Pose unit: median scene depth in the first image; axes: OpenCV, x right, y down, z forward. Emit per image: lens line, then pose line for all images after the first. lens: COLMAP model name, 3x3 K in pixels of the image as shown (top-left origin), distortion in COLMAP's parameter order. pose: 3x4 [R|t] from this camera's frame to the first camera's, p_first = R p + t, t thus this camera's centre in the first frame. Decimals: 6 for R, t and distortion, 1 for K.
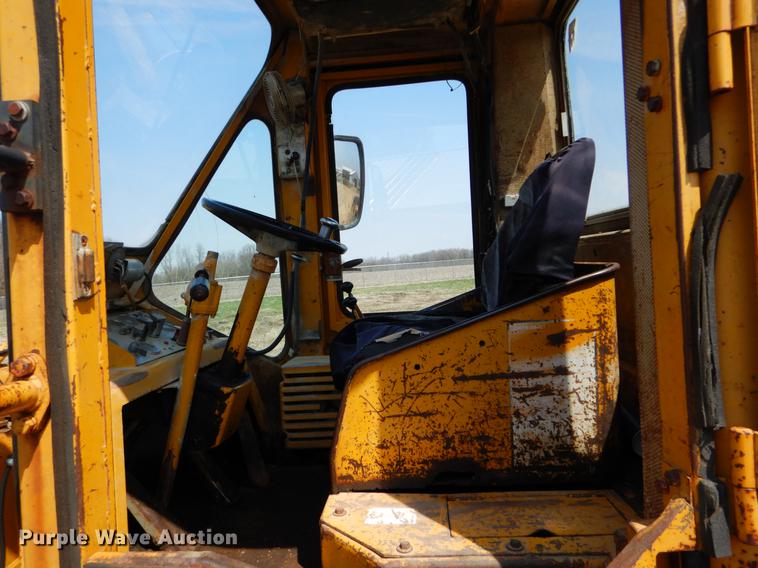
lens RADIAL K [[537.7, 0, 372.2], [0, 537.7, 283.1], [0, 0, 1]] dist [0.006882, -0.000946]
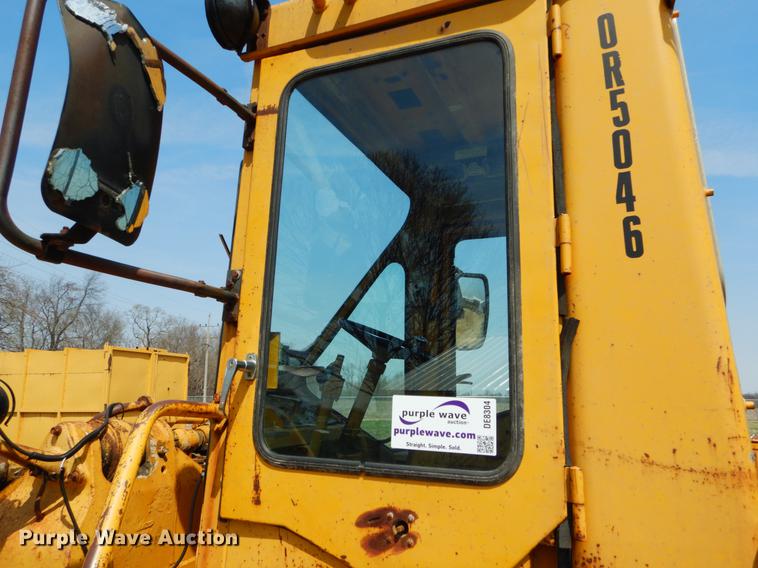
lens RADIAL K [[537.7, 0, 372.2], [0, 537.7, 283.1], [0, 0, 1]] dist [0.006882, -0.000946]
pose [[0.945926, 0.023676, -0.323518, 0.196359], [-0.096425, 0.972774, -0.210744, 0.040148], [0.309720, 0.230543, 0.922455, -0.285877]]
